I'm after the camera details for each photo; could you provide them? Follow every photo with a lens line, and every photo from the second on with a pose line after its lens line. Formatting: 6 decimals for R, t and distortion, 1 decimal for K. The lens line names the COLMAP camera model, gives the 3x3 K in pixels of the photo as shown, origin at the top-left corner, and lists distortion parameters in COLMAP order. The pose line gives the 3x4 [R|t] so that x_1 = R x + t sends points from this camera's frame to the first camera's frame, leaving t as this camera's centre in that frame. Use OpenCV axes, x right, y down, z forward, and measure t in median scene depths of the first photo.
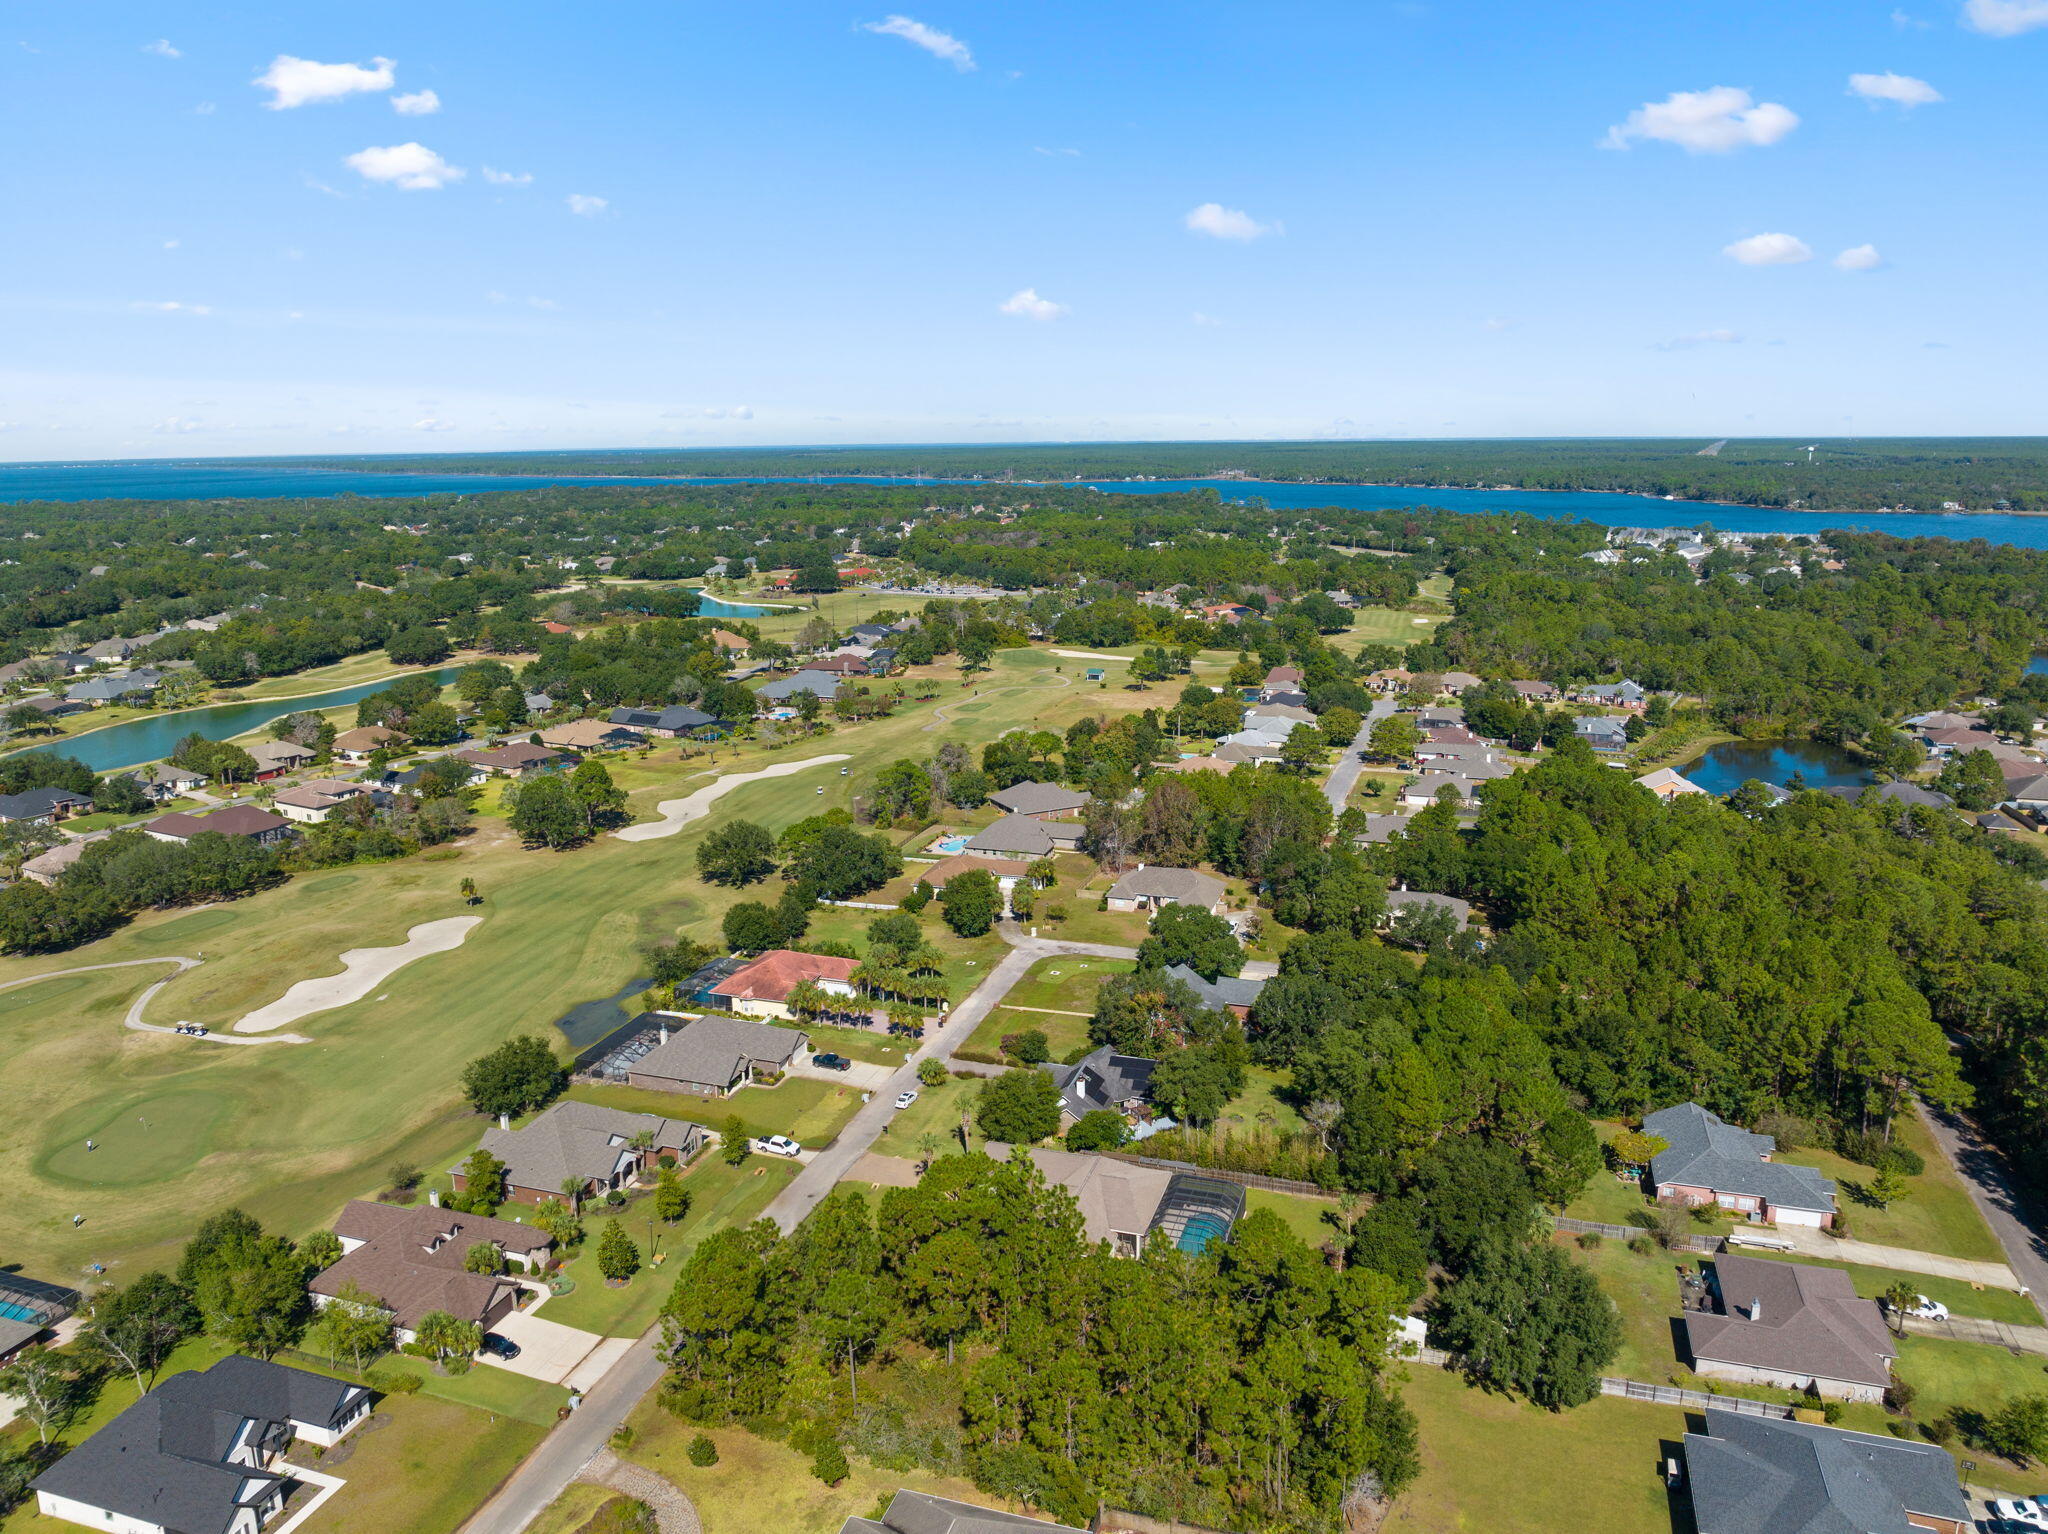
lens RADIAL K [[1434.7, 0, 1024.0], [0, 1434.7, 767.0], [0, 0, 1]] dist [-0.036397, -0.002773]
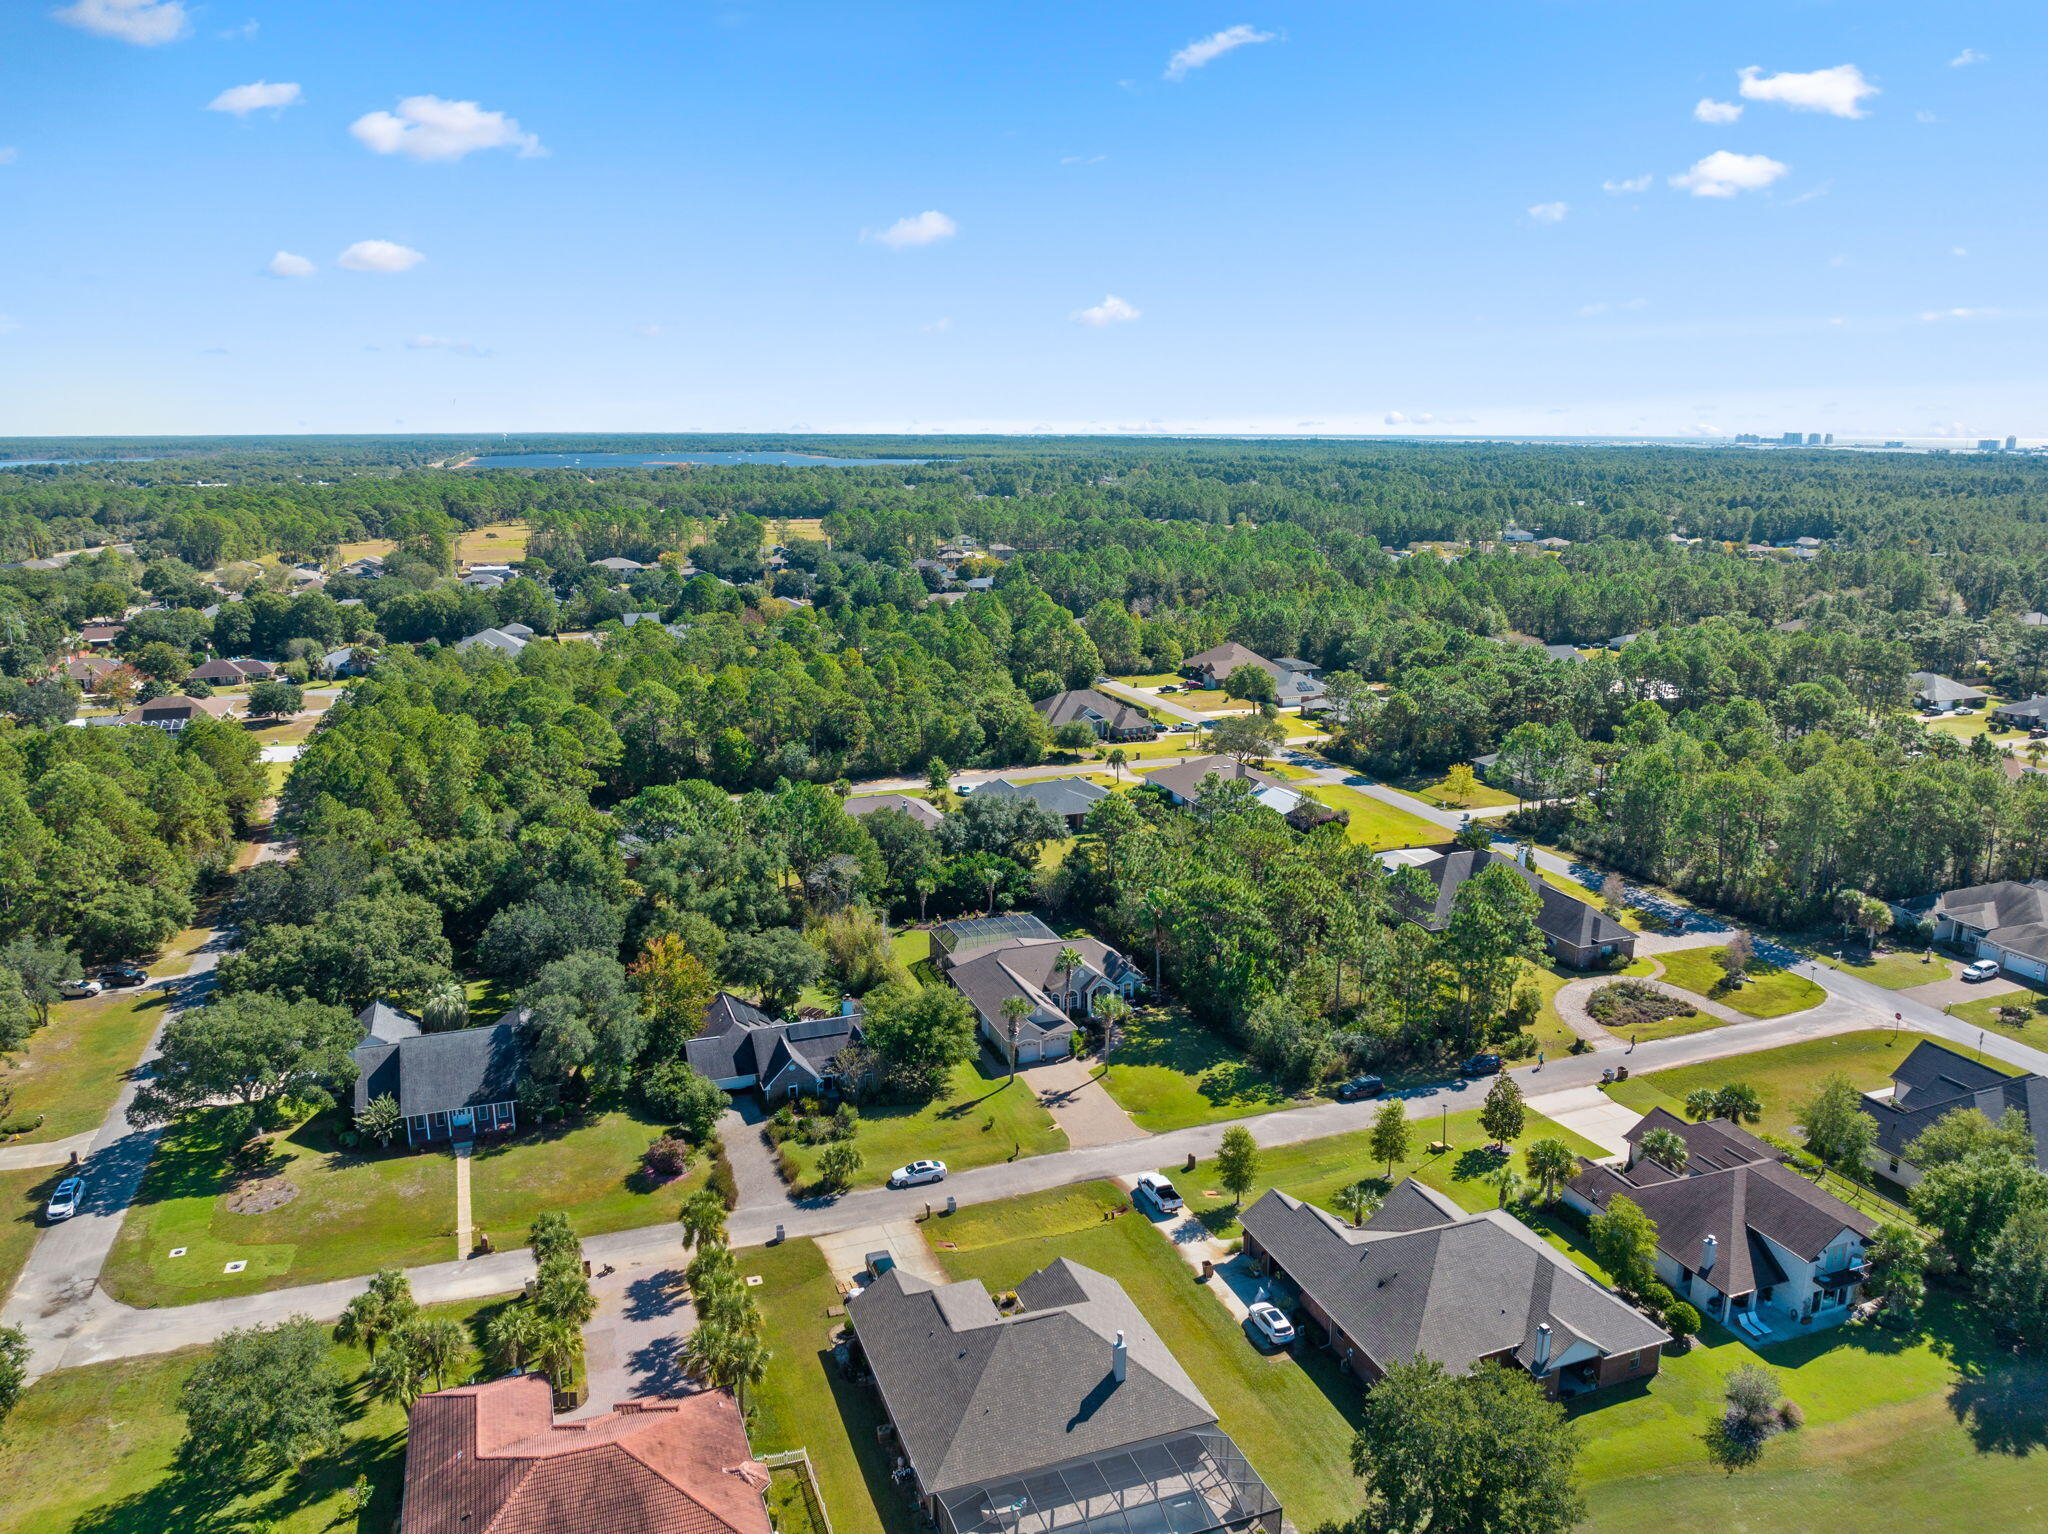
lens RADIAL K [[1434.7, 0, 1024.0], [0, 1434.7, 767.0], [0, 0, 1]] dist [-0.036397, -0.002773]
pose [[-0.622441, -0.168866, 0.764233, -0.313341], [0.180660, 0.919079, 0.350222, -0.078257], [-0.761531, 0.356059, -0.541565, 0.700686]]
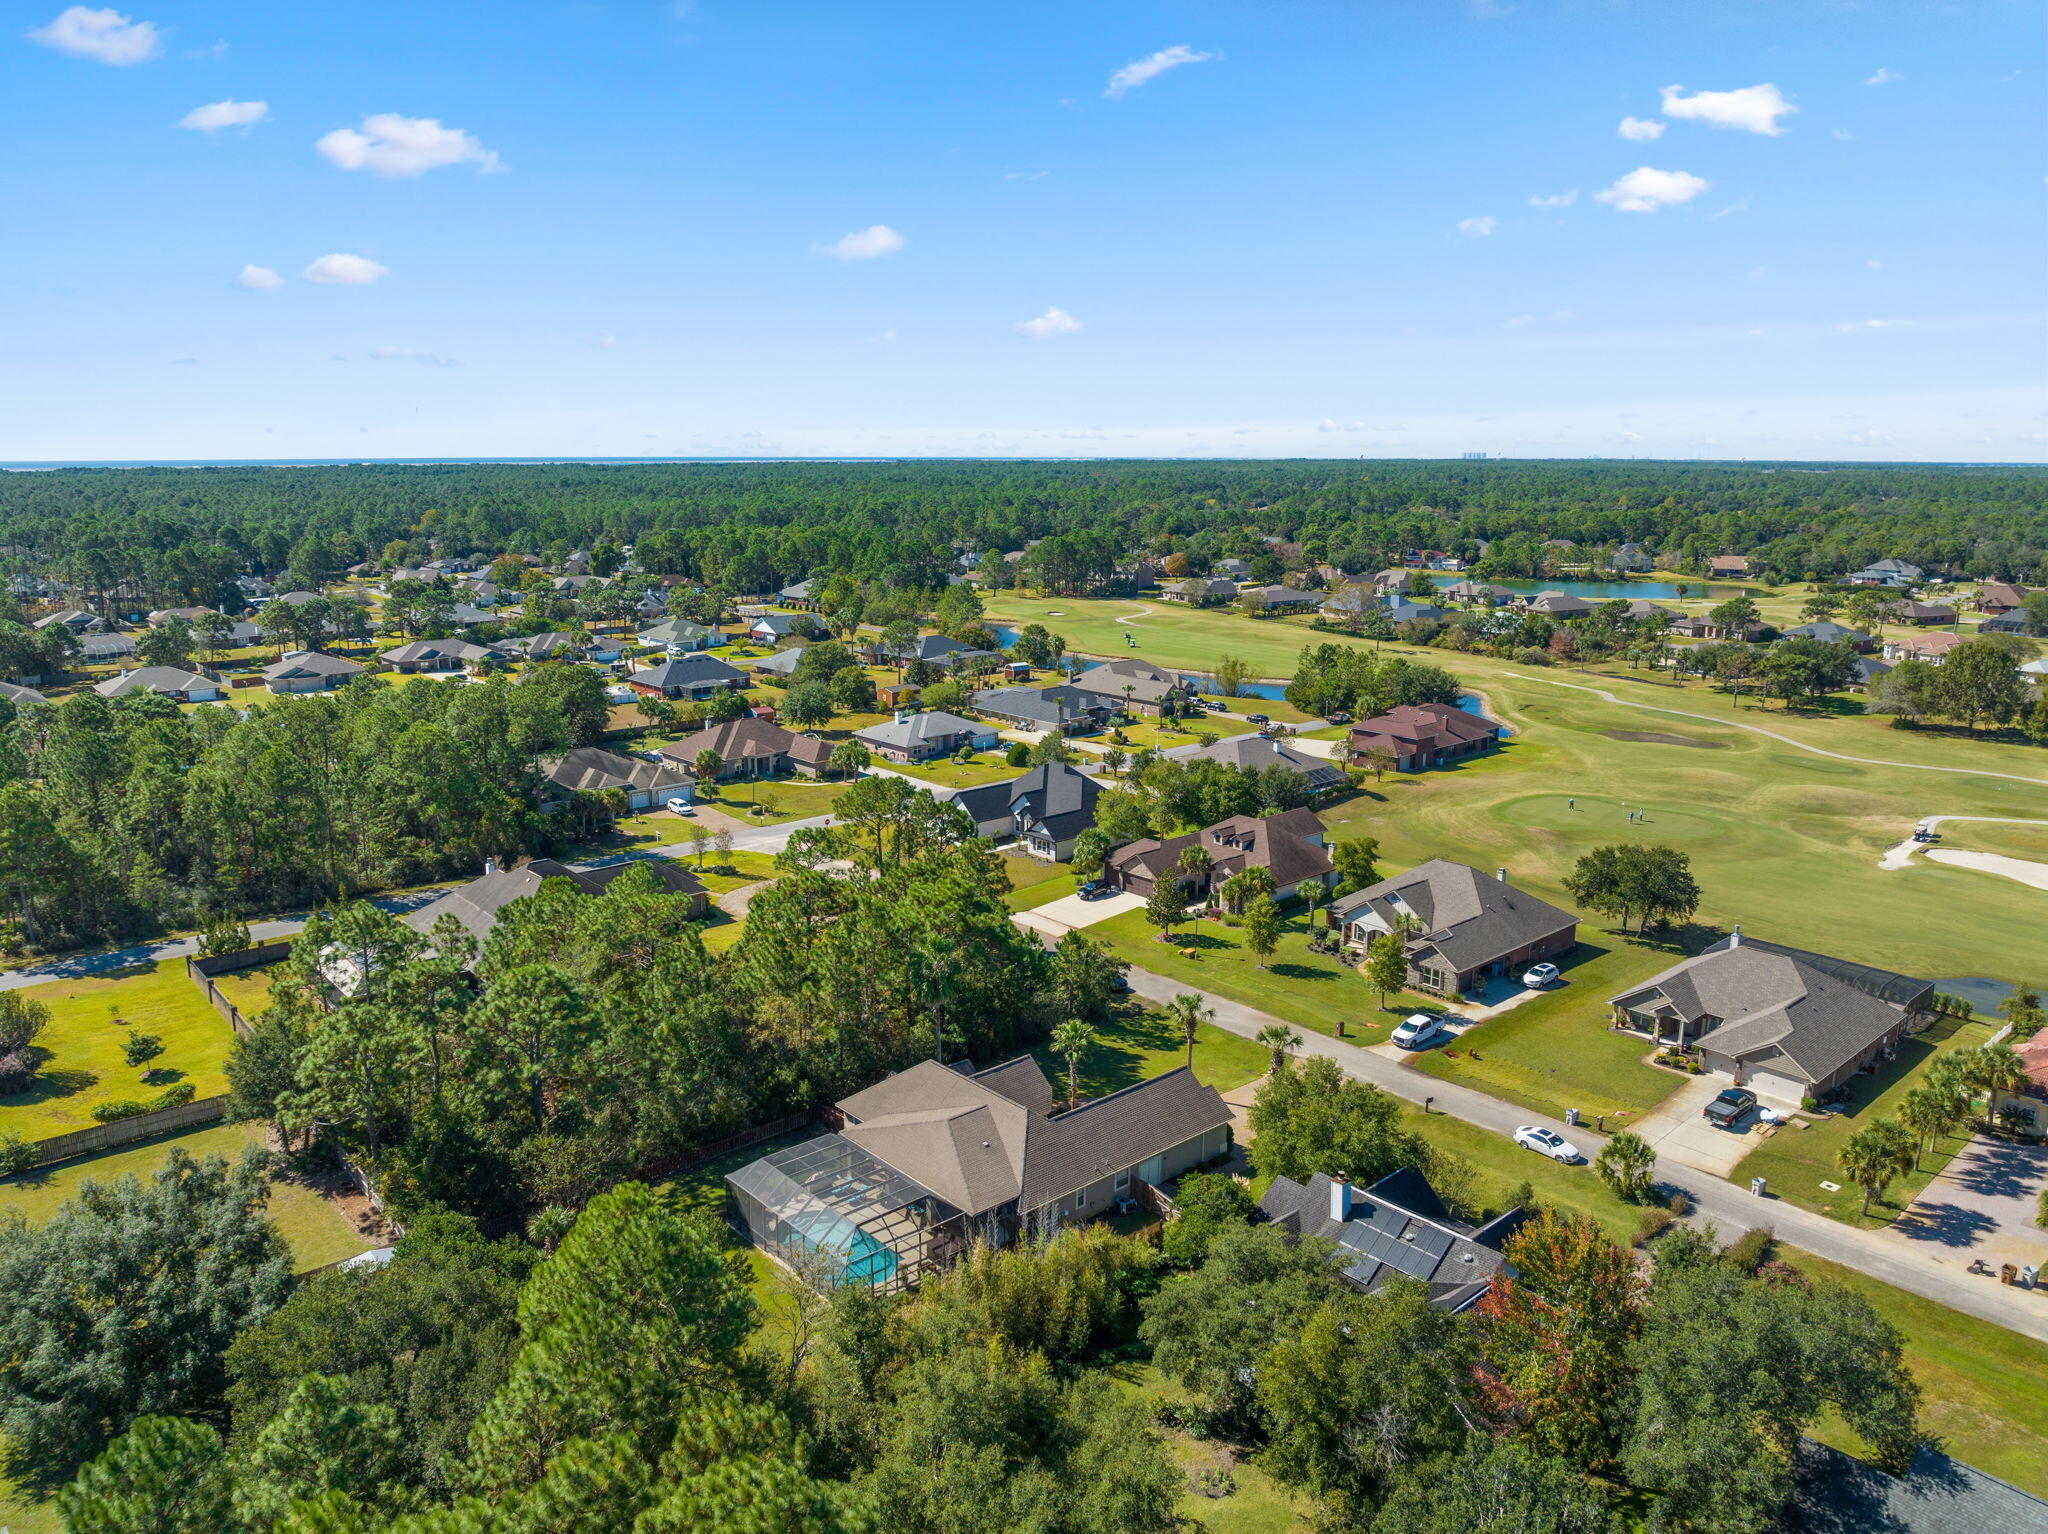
lens RADIAL K [[1437.5, 0, 1024.0], [0, 1437.5, 767.0], [0, 0, 1]] dist [-0.033086, -0.007317]
pose [[-0.510130, 0.194972, -0.837707, 0.239258], [-0.186029, 0.925902, 0.328783, -0.017388], [0.839738, 0.323560, -0.436060, 0.578931]]
